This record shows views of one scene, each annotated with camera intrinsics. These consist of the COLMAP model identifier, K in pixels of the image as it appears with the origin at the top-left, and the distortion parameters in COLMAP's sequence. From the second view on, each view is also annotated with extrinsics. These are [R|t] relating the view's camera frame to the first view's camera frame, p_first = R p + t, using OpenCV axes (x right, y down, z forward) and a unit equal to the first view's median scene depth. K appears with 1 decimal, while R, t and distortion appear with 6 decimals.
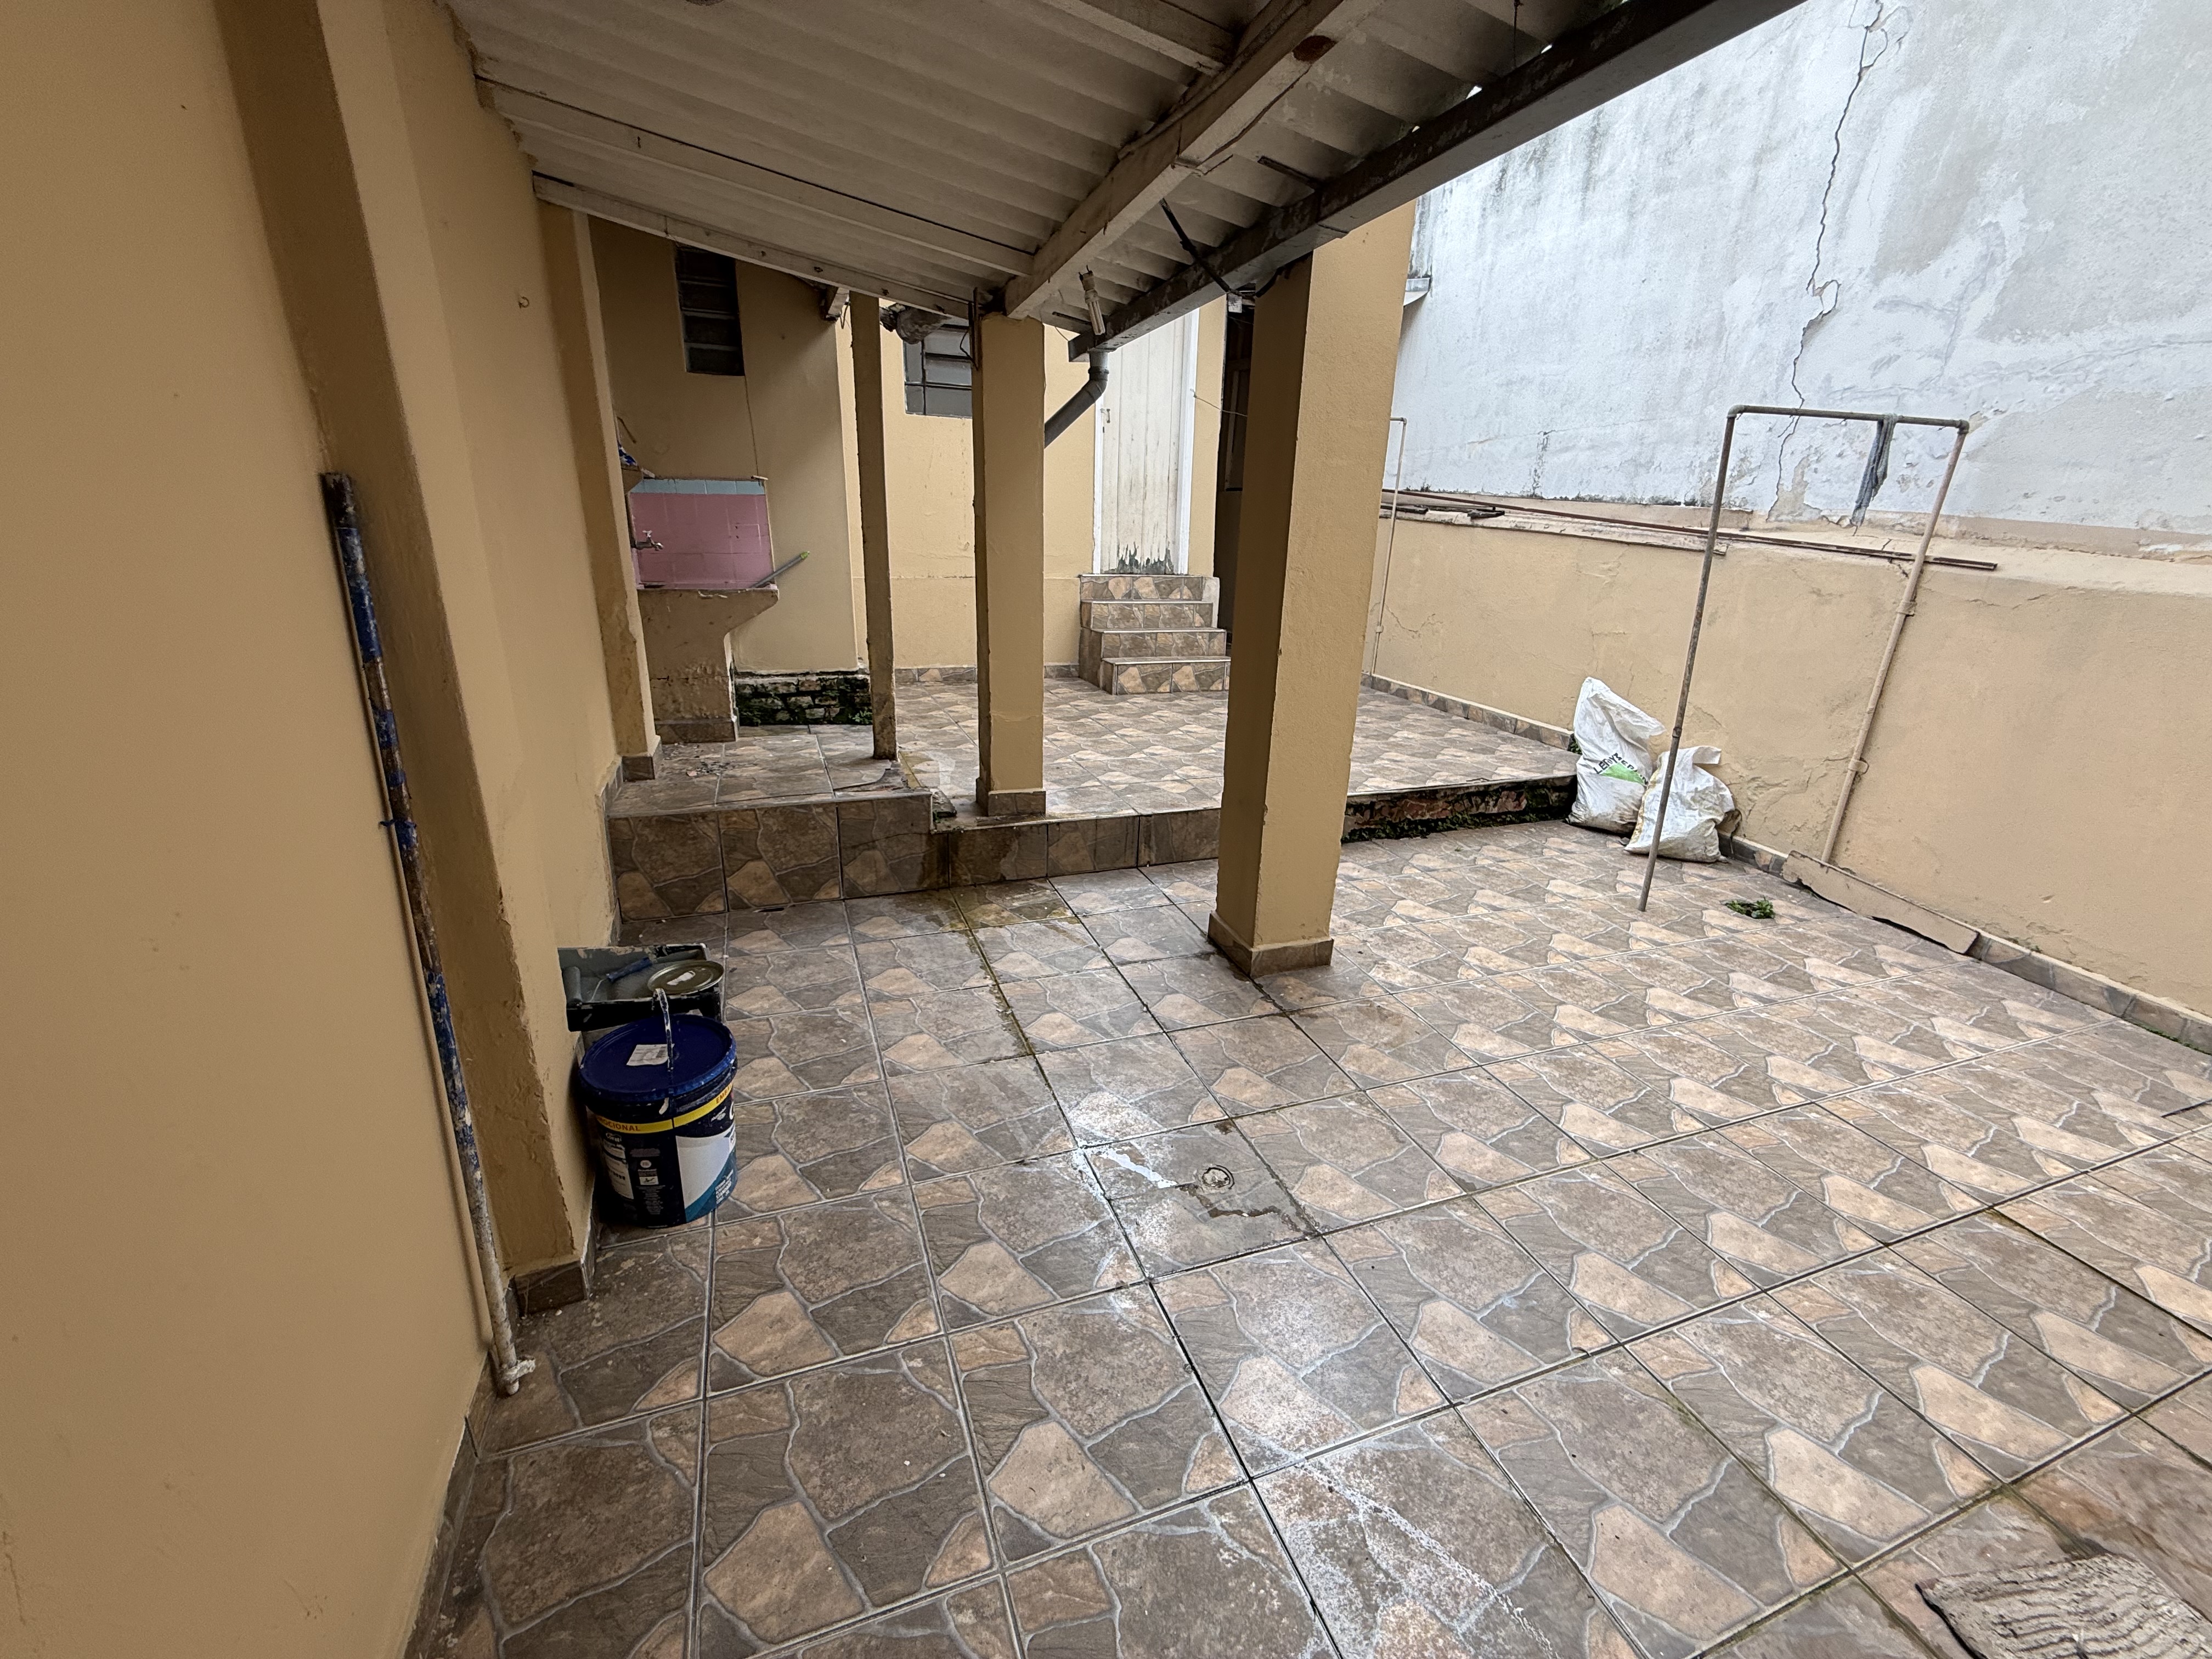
lens RADIAL K [[883.6, 0, 1100.3], [0, 883.6, 834.9], [0, 0, 1]] dist [0.000398, 0.000115]
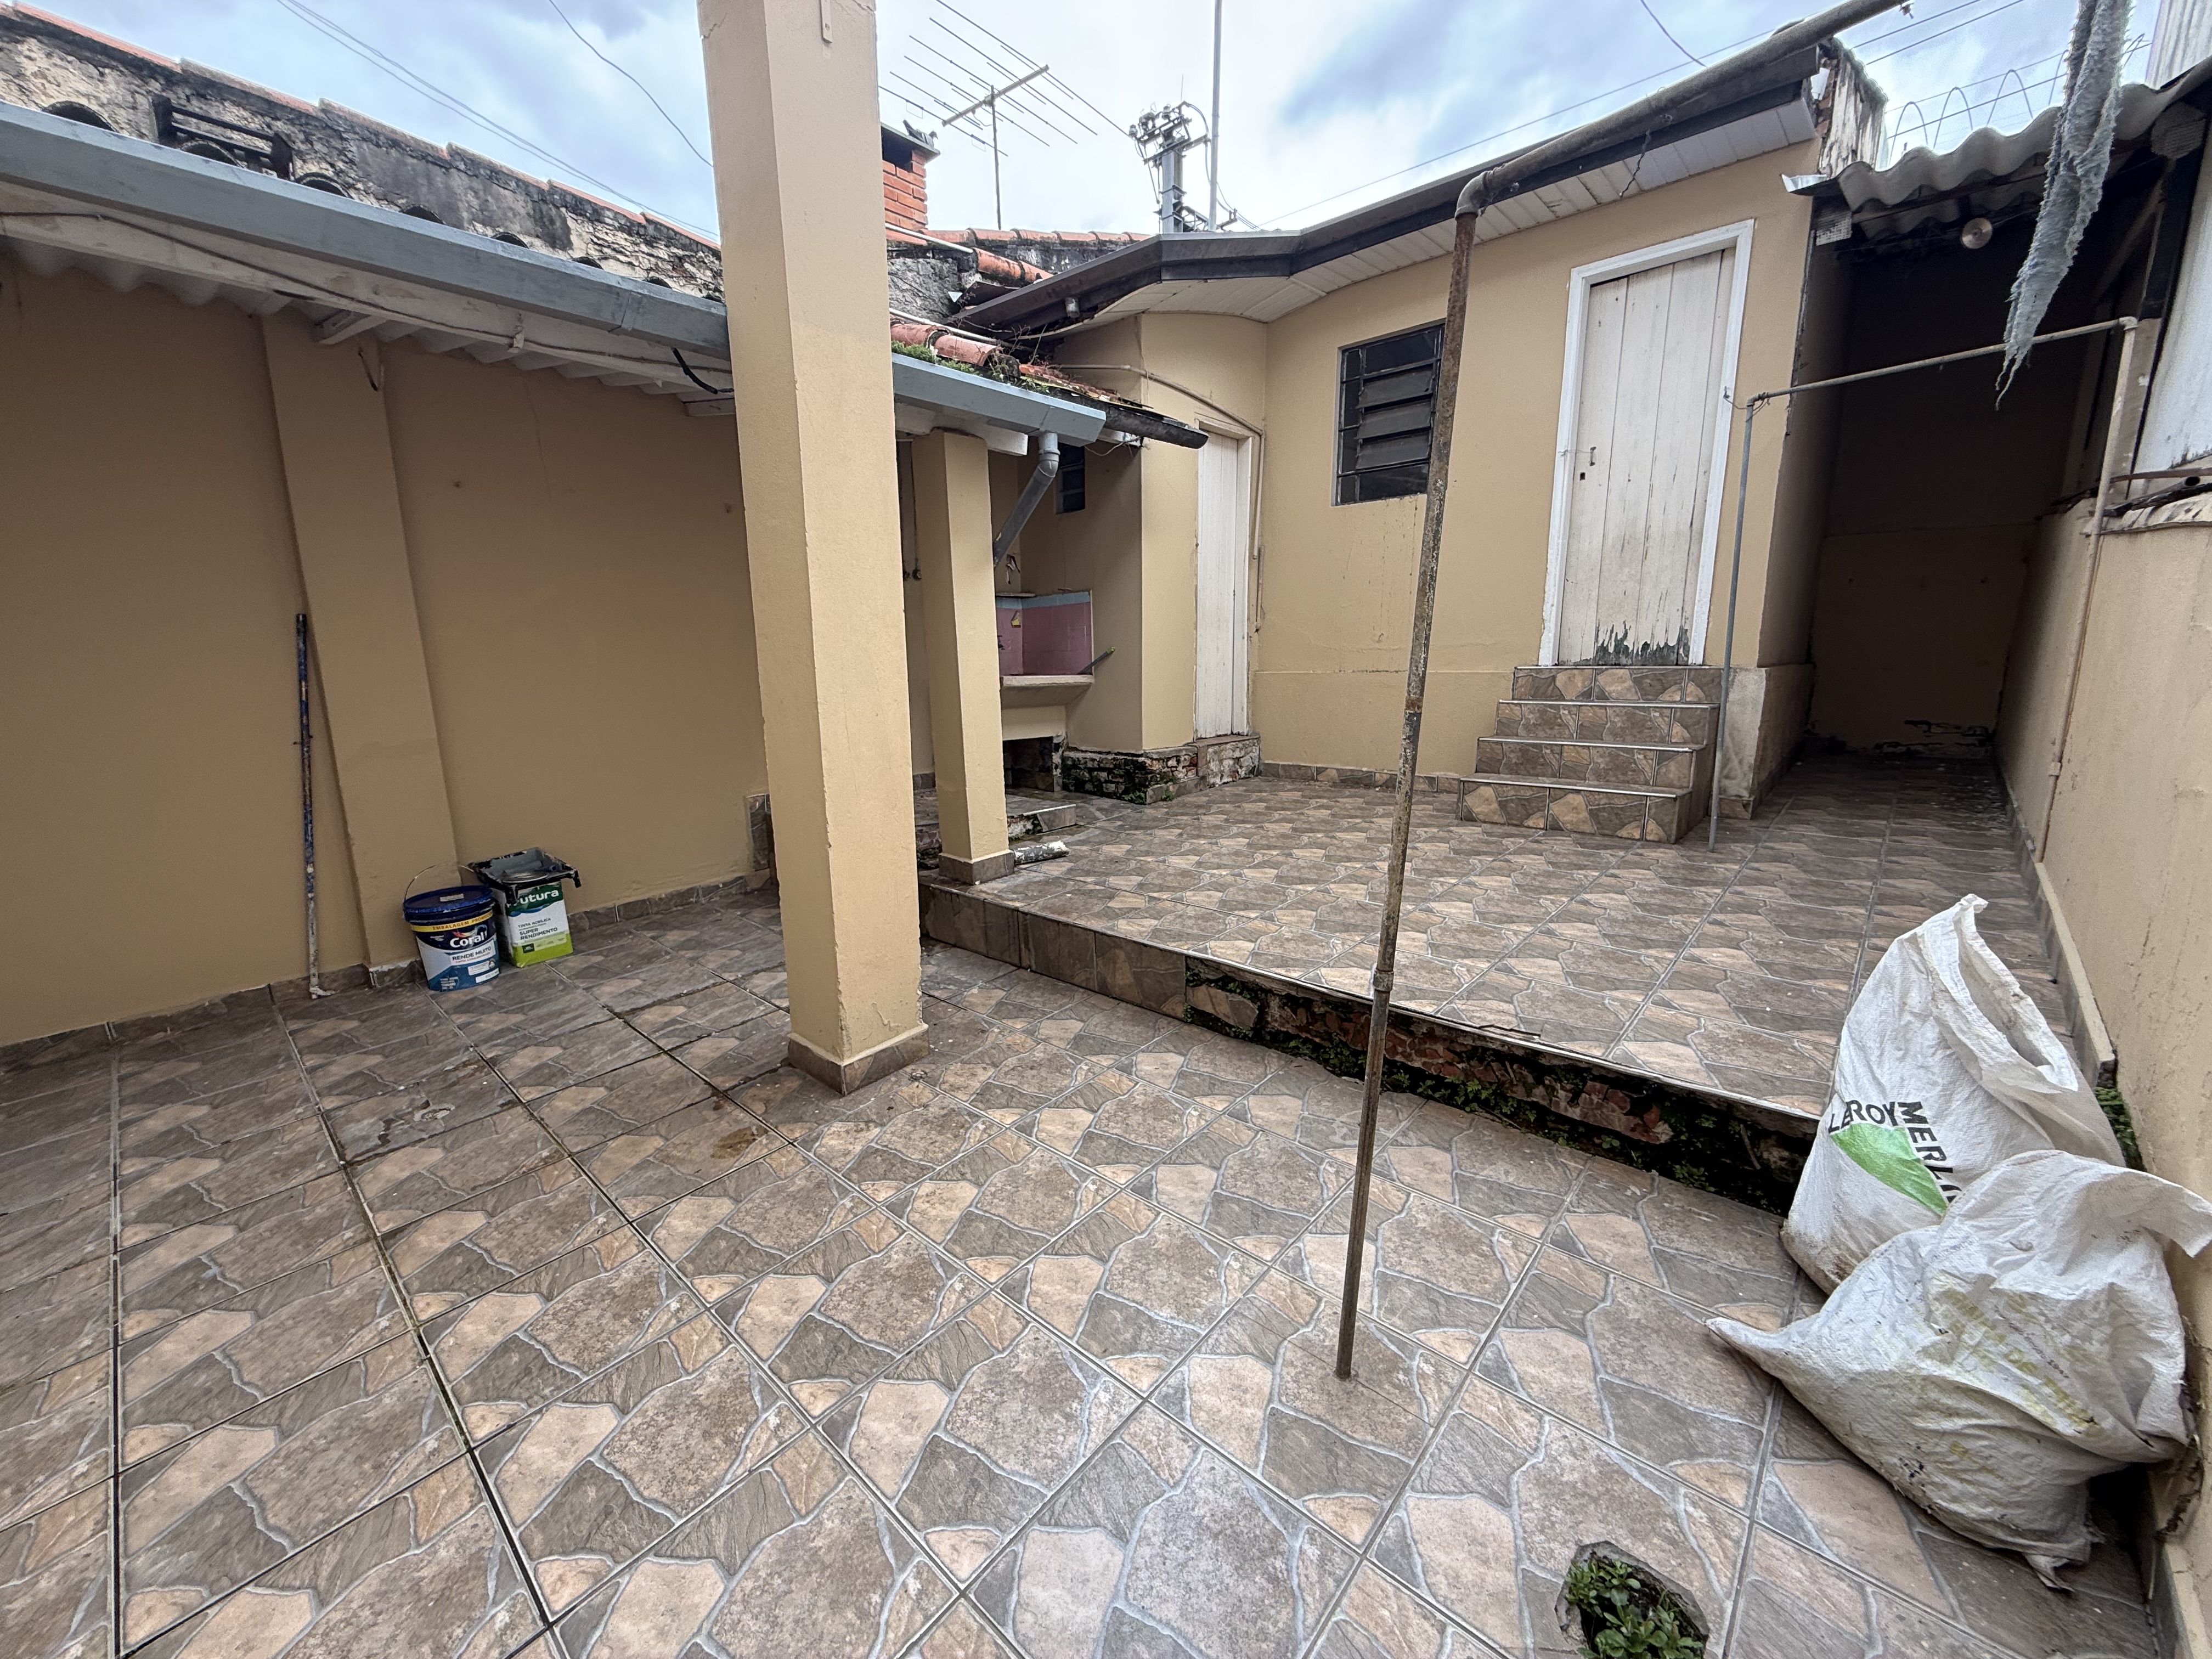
lens RADIAL K [[883.6, 0, 1101.4], [0, 883.6, 834.2], [0, 0, 1]] dist [0.000398, 0.000115]
pose [[0.452410, 0.148015, -0.879441, 1.092332], [-0.256007, 0.966180, 0.030916, -0.185147], [0.854275, 0.211157, 0.475003, 0.774121]]
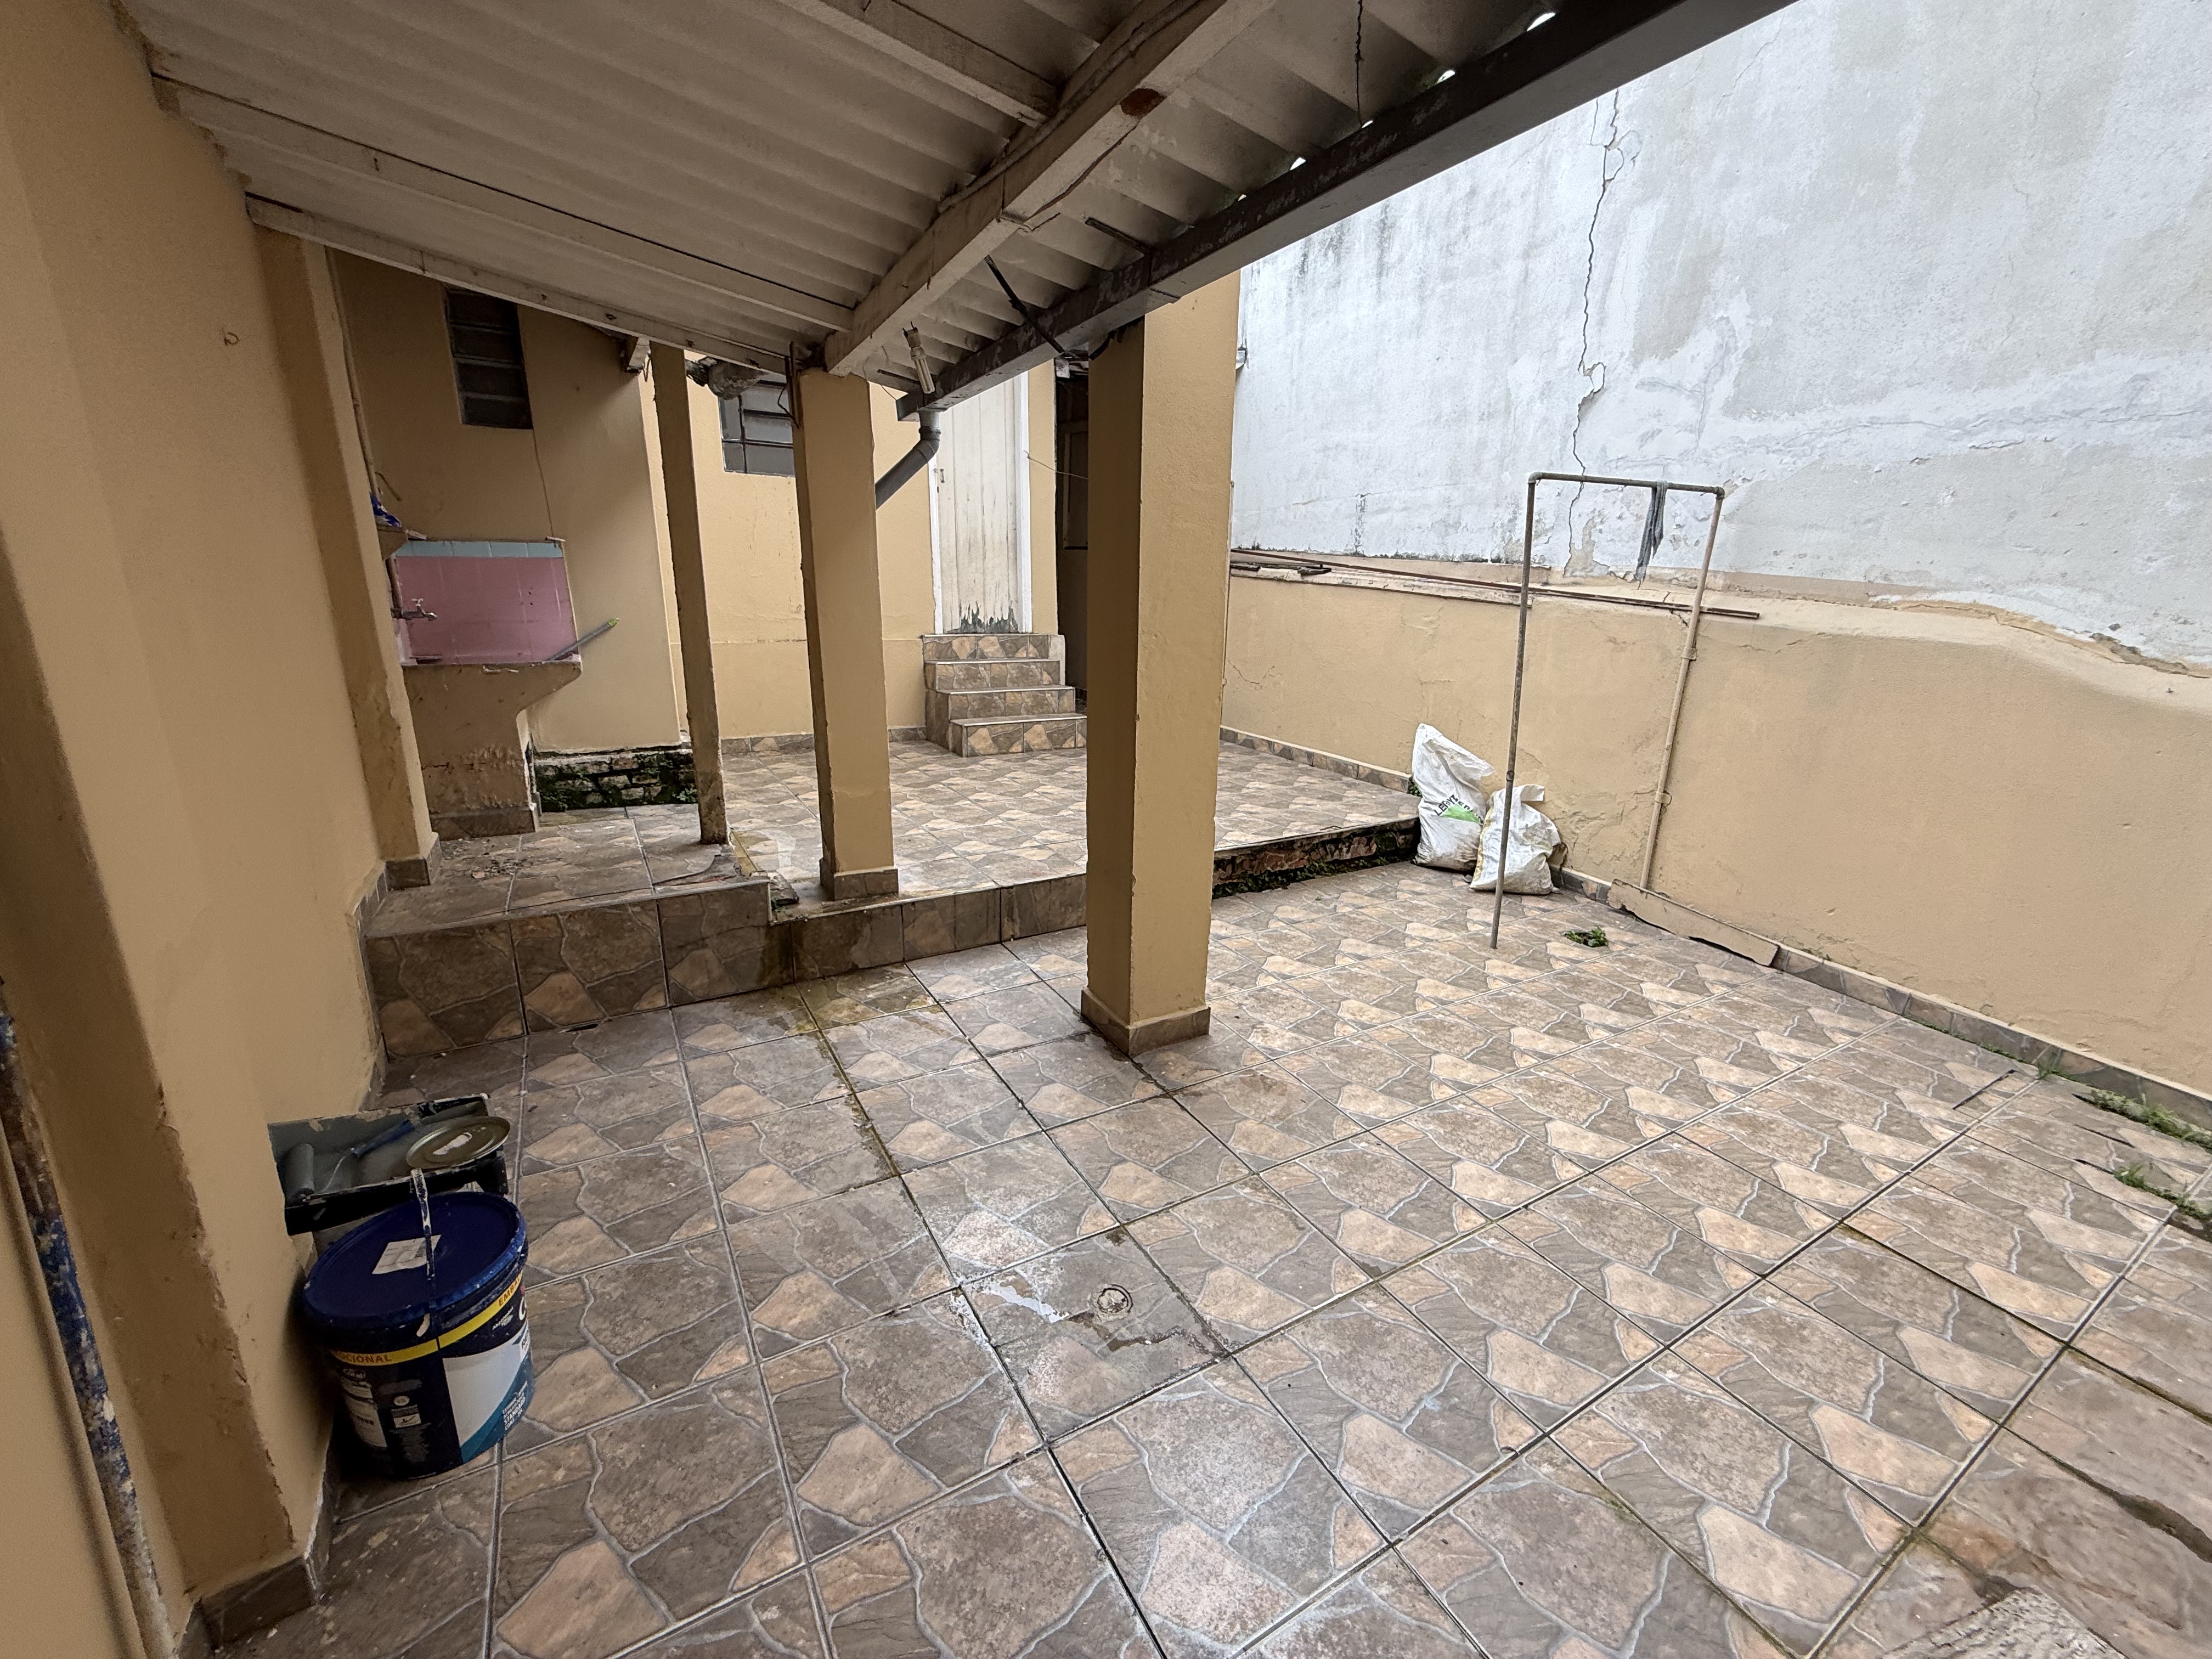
lens RADIAL K [[883.6, 0, 1100.0], [0, 883.6, 835.2], [0, 0, 1]] dist [0.000398, 0.000115]
pose [[0.985059, -0.057026, 0.162500, -0.000961], [0.066127, 0.996499, -0.051157, -0.028193], [-0.159013, 0.061139, 0.985382, 0.056587]]
